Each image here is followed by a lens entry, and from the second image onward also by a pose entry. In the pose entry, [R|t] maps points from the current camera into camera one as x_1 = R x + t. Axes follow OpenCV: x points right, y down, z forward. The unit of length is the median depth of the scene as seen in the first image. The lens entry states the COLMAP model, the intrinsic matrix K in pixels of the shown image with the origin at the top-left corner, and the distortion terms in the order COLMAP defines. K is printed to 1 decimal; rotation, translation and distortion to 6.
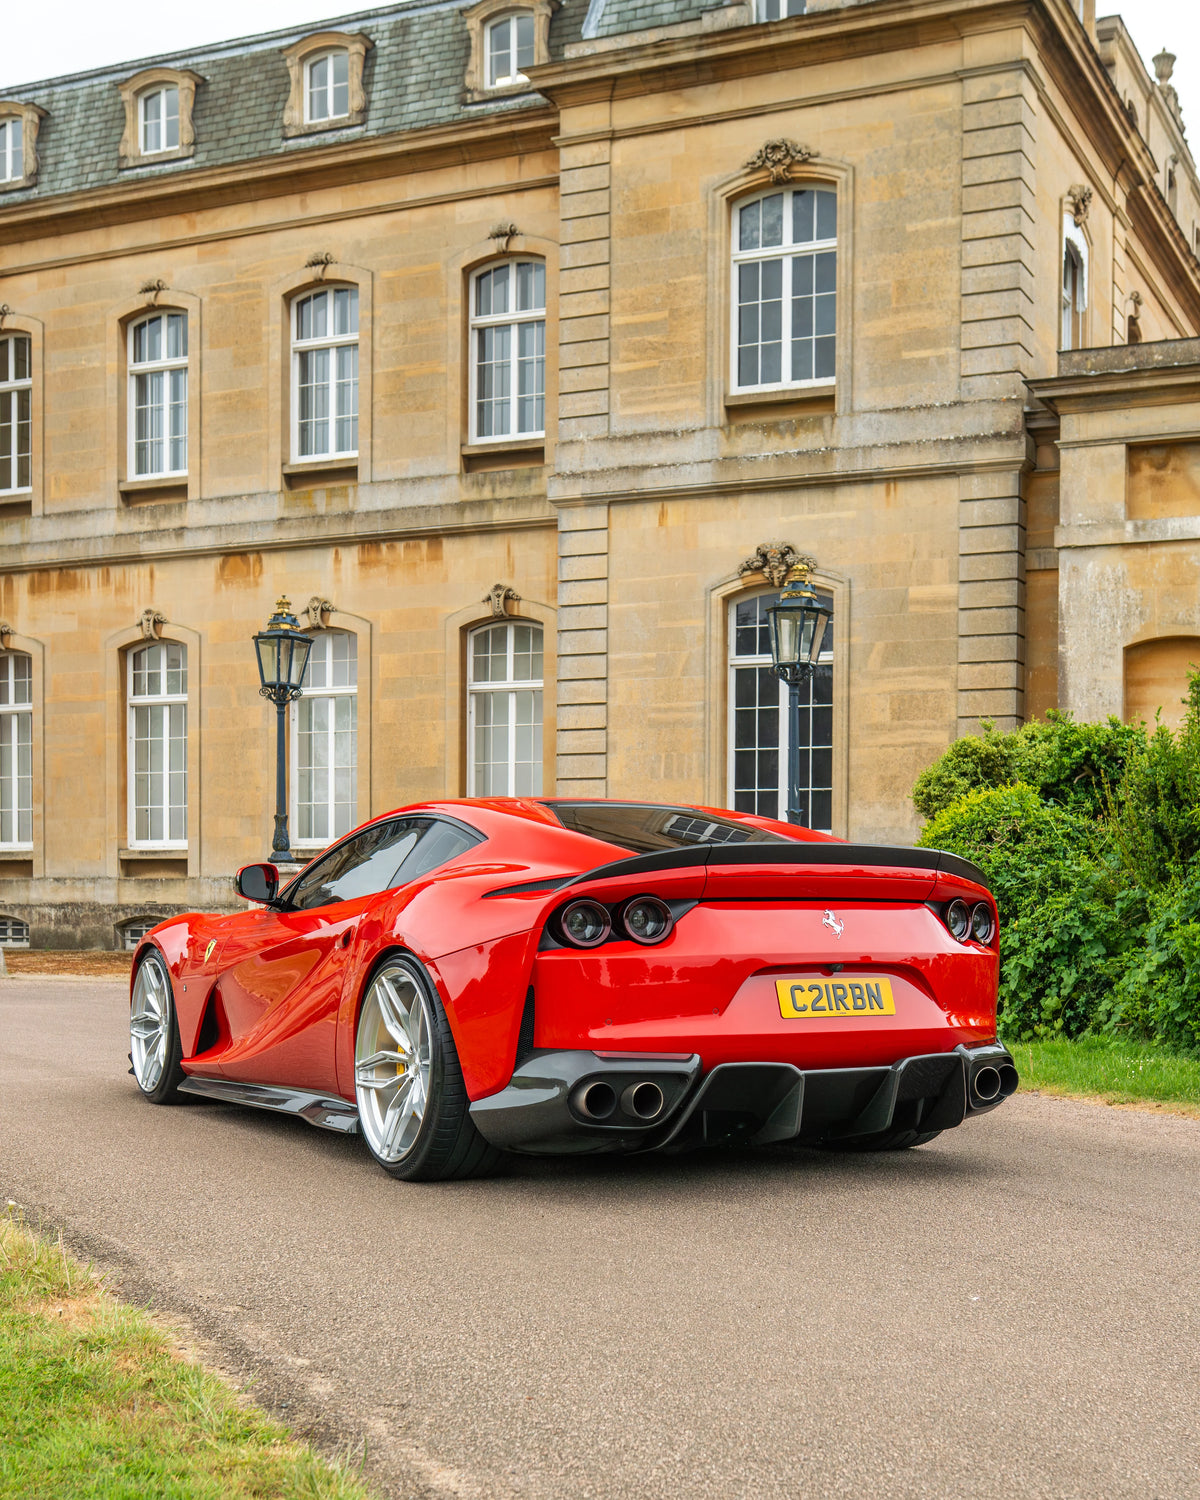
lens RADIAL K [[1999.0, 0, 602.5], [0, 1999.0, 995.8], [0, 0, 1]] dist [-0.041862, 0.059069]
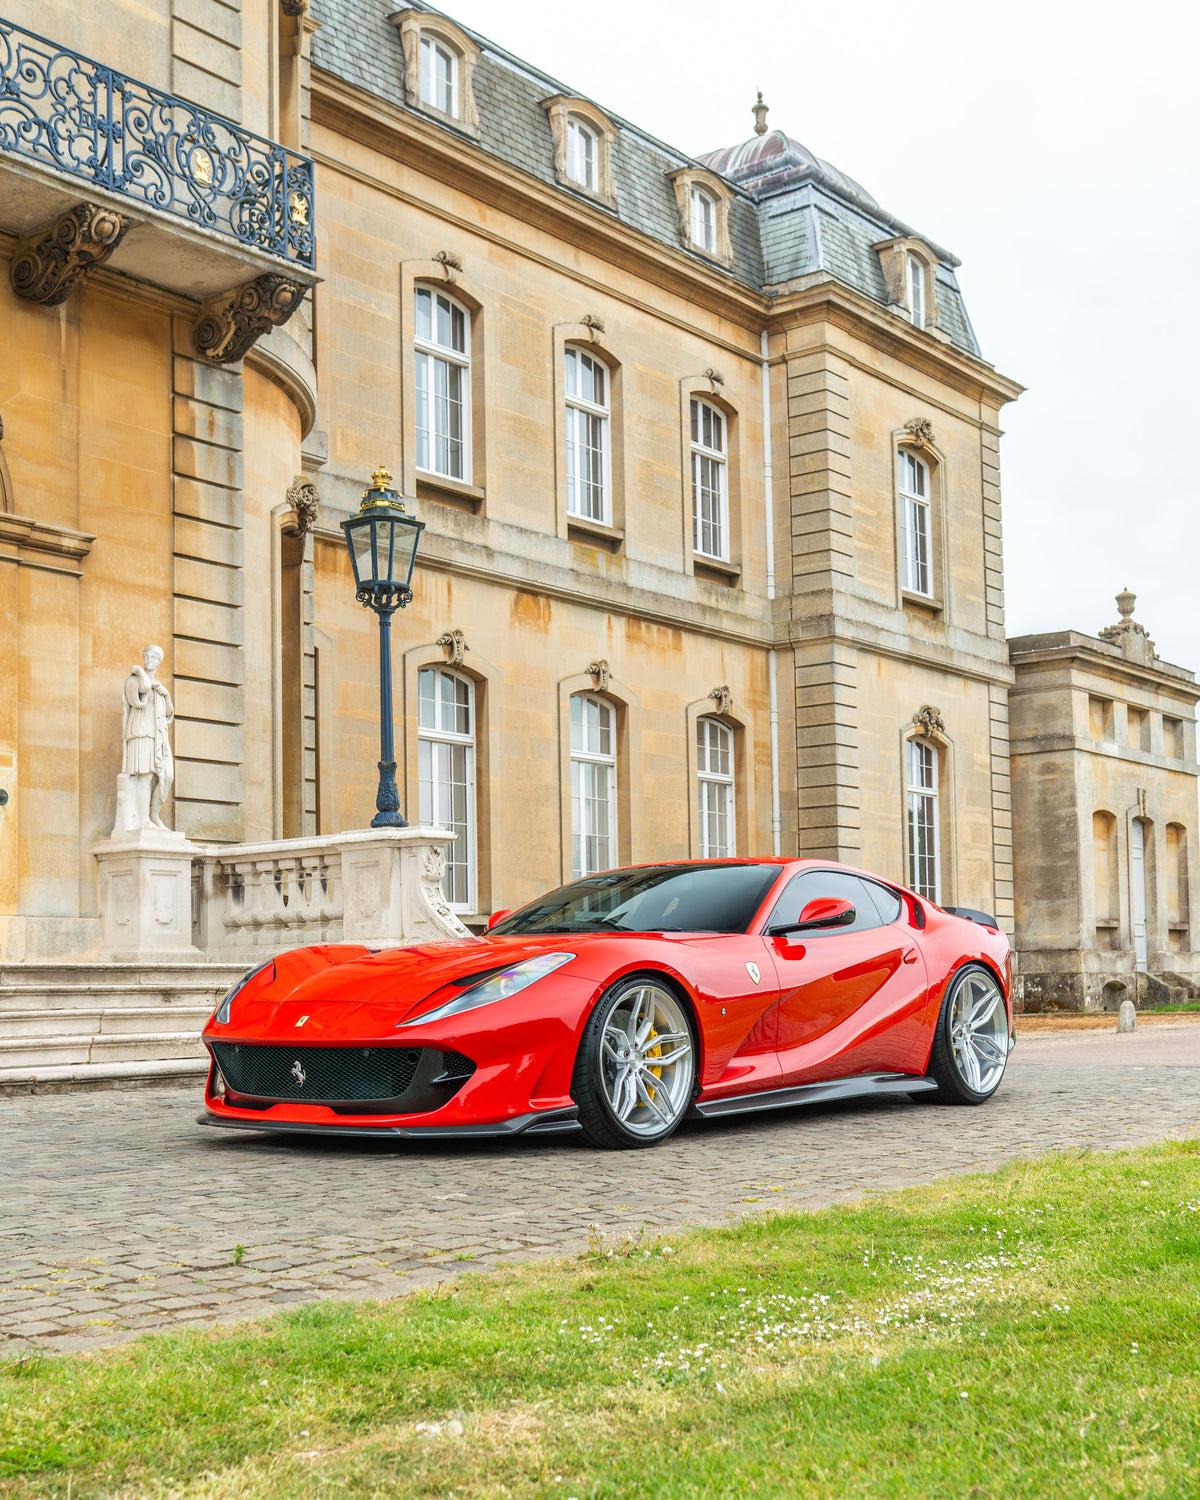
lens RADIAL K [[1871.0, 0, 637.8], [0, 1871.0, 879.3], [0, 0, 1]] dist [-0.040382, 0.052576]
pose [[0.210223, 0.046710, 0.976537, -1.153195], [0.060583, 0.996316, -0.060698, -0.041876], [-0.975775, 0.071921, 0.206618, 0.904265]]
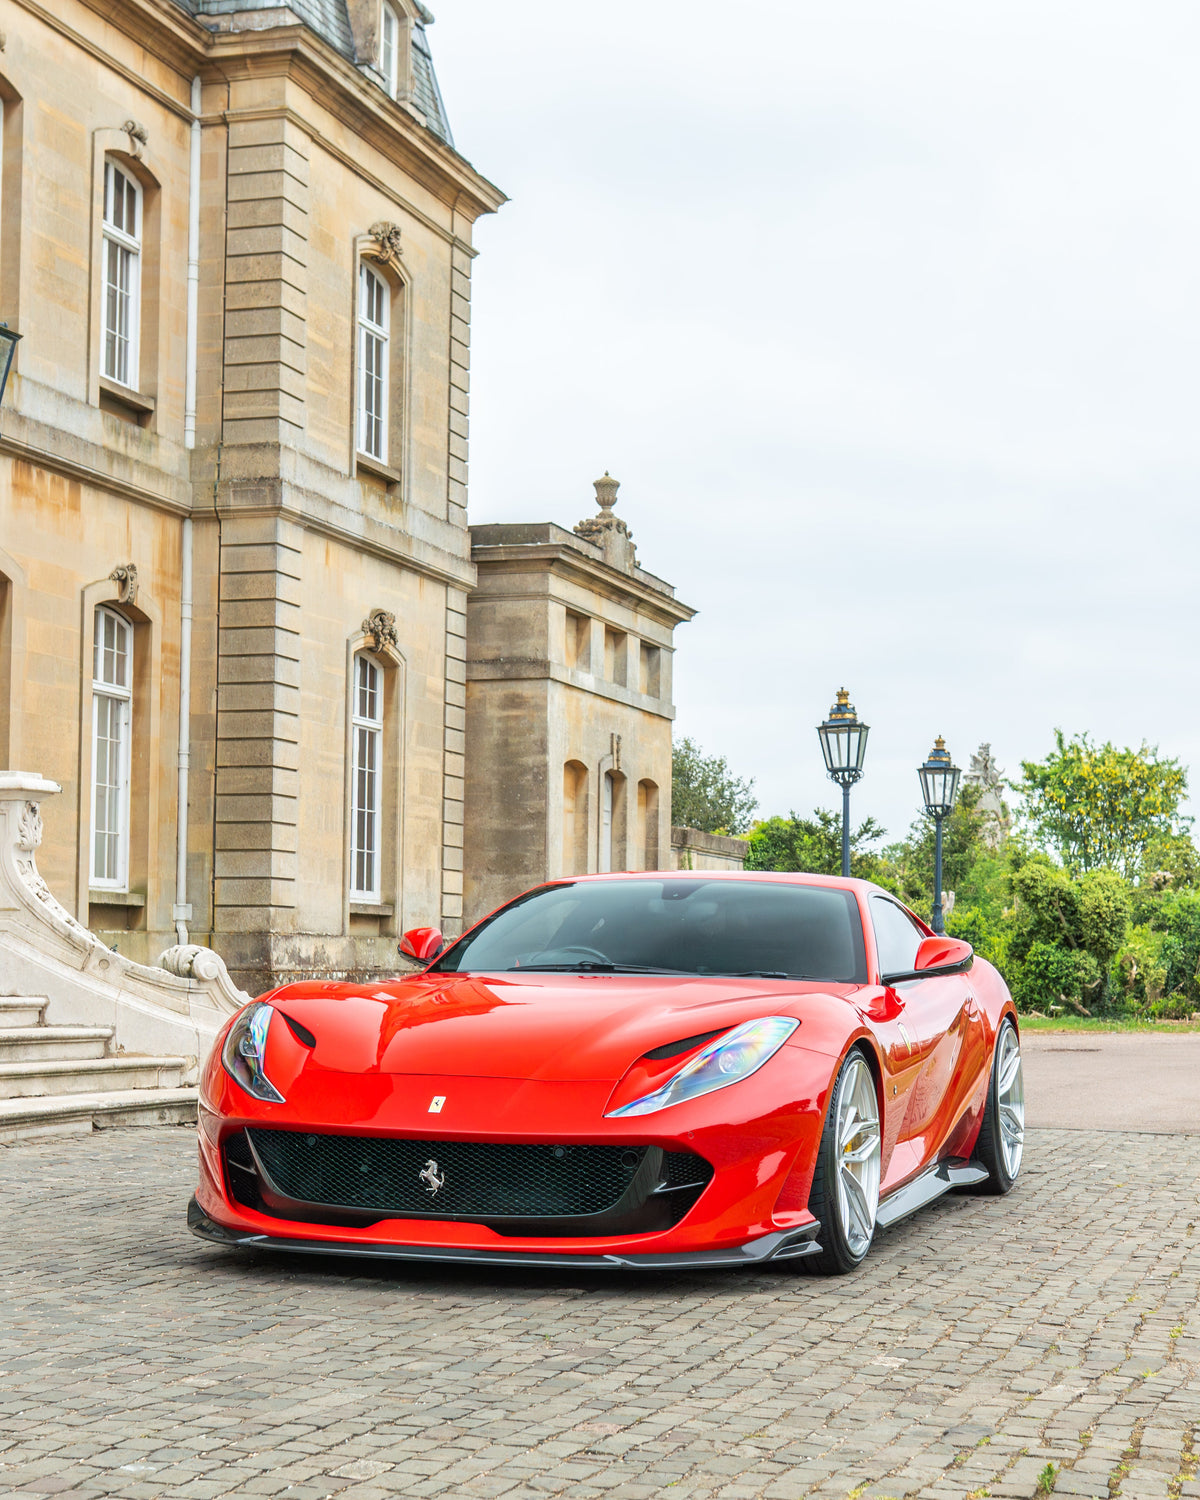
lens RADIAL K [[2532.9, 0, 641.7], [0, 2532.9, 843.7], [0, 0, 1]] dist [-0.034673, 0.094043]
pose [[-0.142256, 0.038522, 0.989080, -1.161168], [0.029693, 0.998959, -0.034636, -0.057018], [-0.989384, 0.024442, -0.143251, 1.017544]]
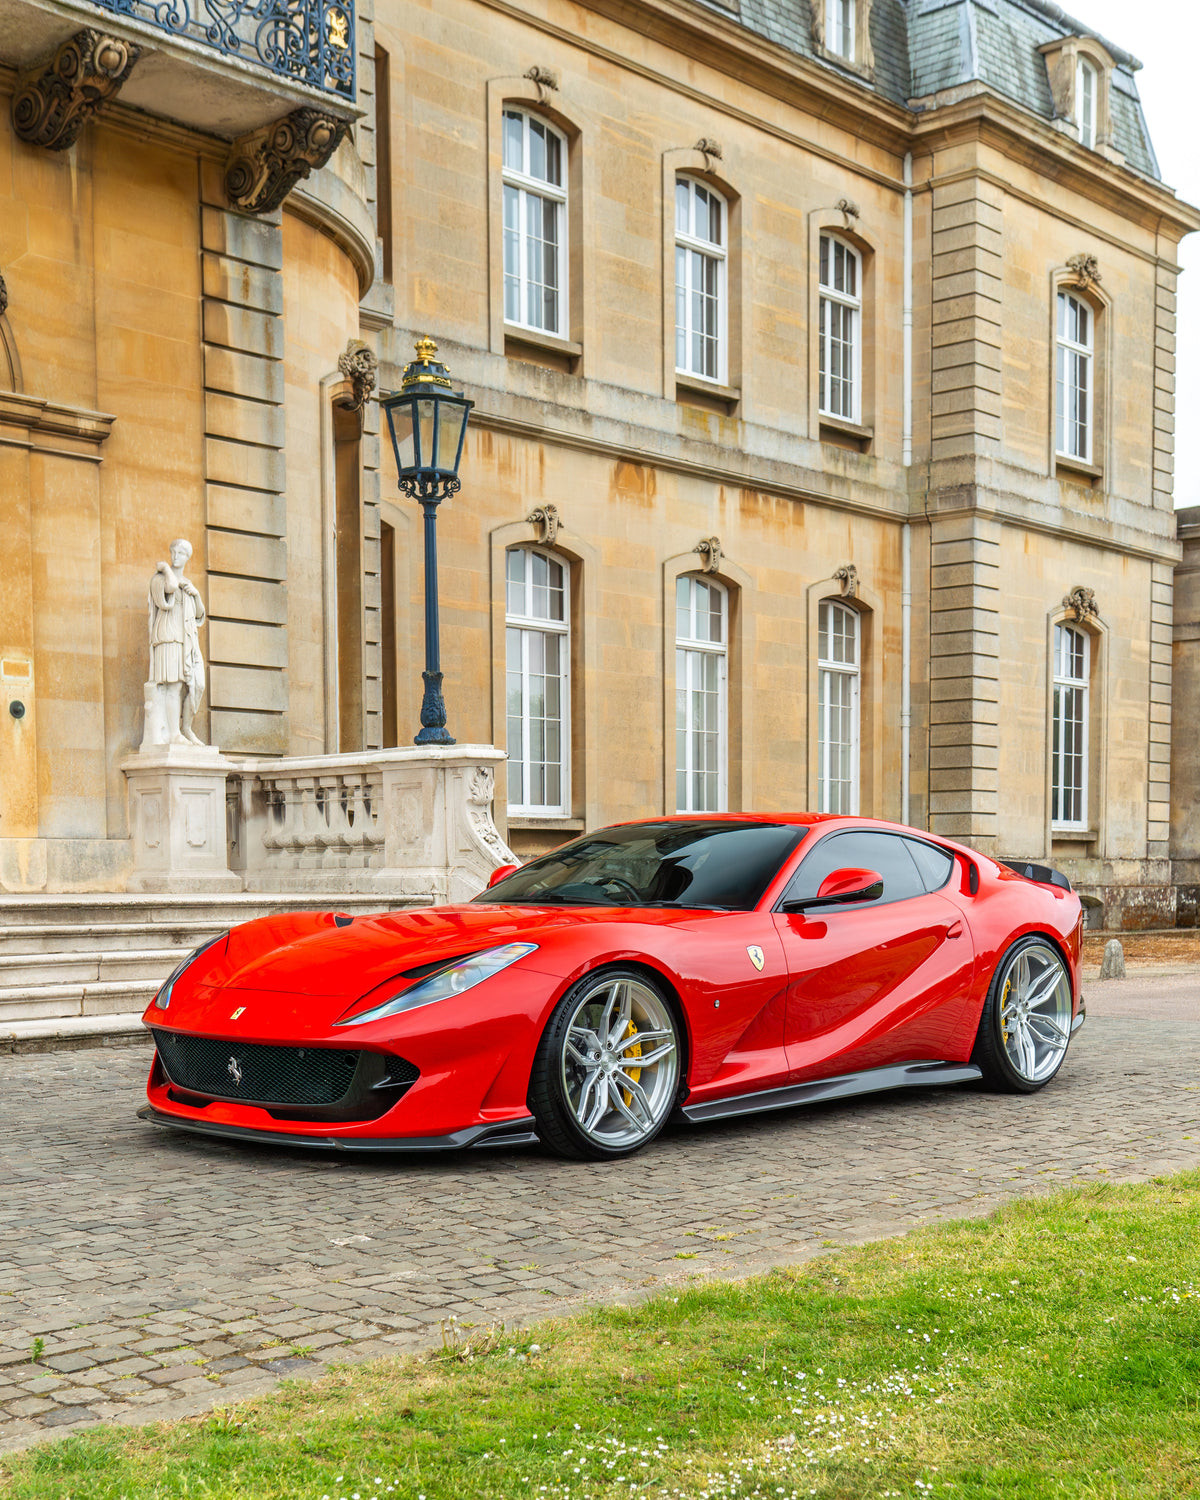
lens RADIAL K [[1980.3, 0, 631.4], [0, 1980.3, 1030.4], [0, 0, 1]] dist [-0.049242, 0.079019]
pose [[0.286502, -0.083159, 0.954464, -1.131727], [0.045302, 0.996288, 0.073204, -0.054262], [-0.957008, 0.022266, 0.289206, 0.886461]]
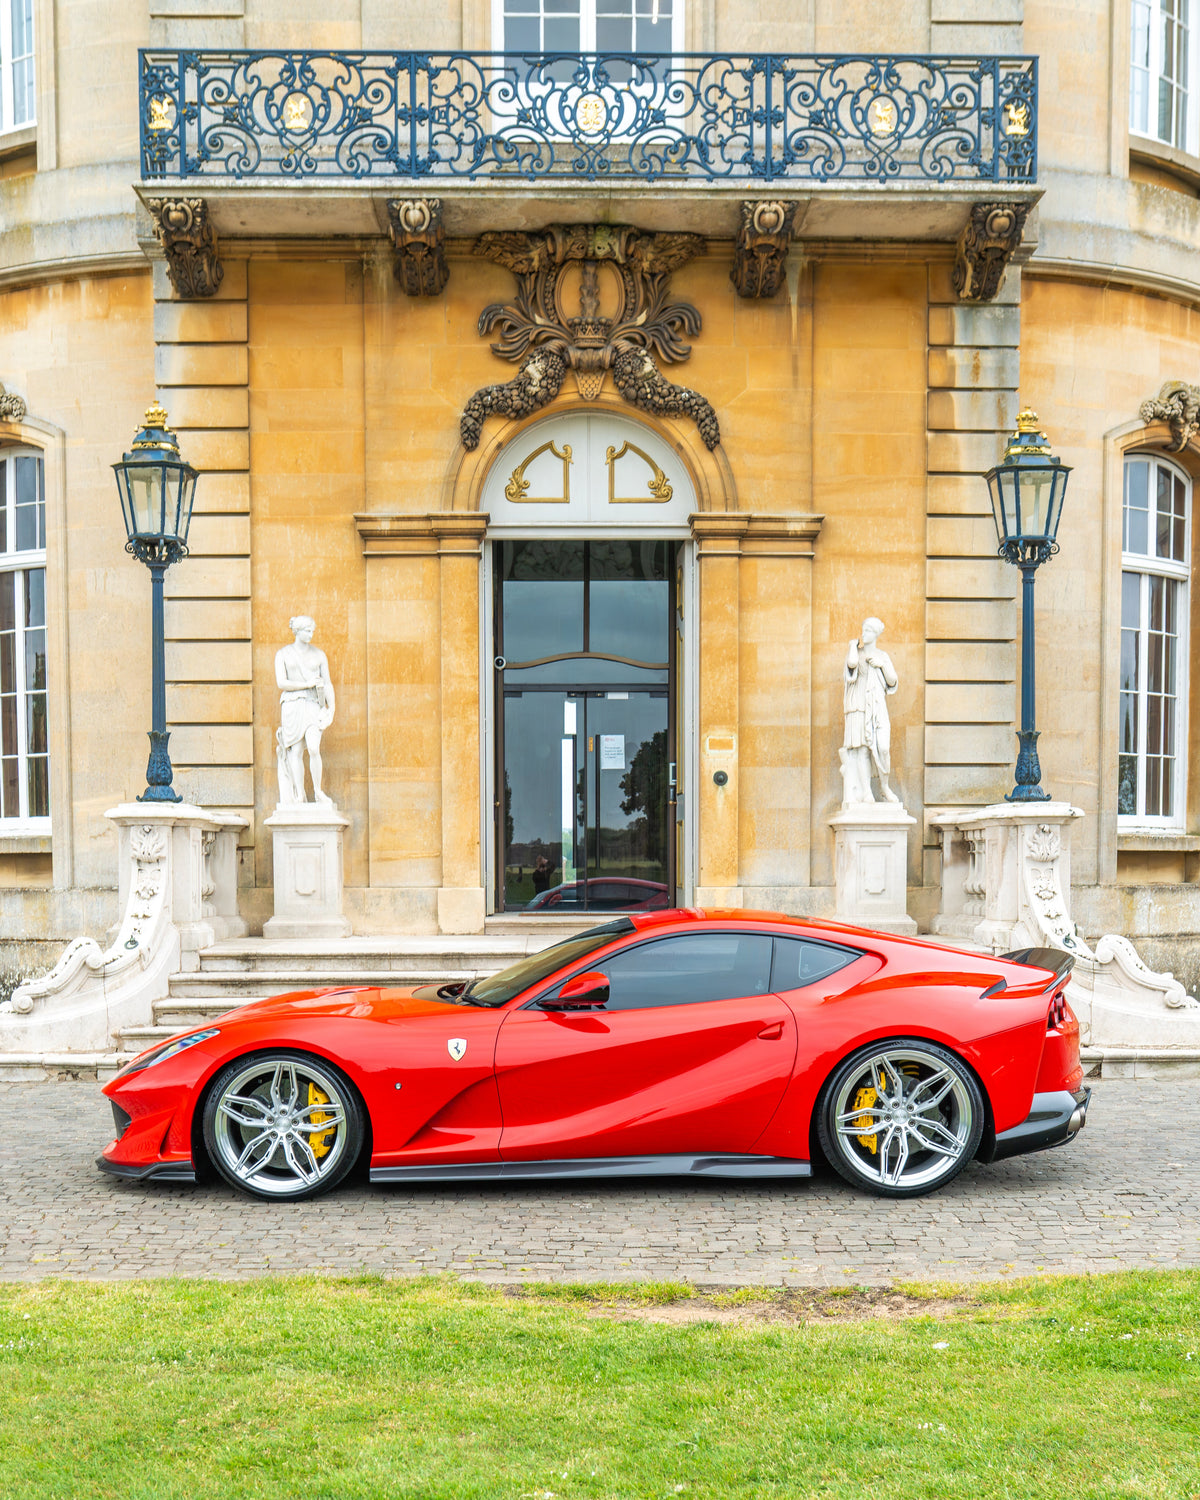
lens RADIAL K [[1999.0, 0, 602.5], [0, 1999.0, 995.8], [0, 0, 1]] dist [-0.041862, 0.059069]
pose [[0.892551, -0.039304, 0.449230, -0.995615], [0.026912, 0.999061, 0.033940, -0.062024], [-0.450142, -0.018203, 0.892771, 0.659559]]
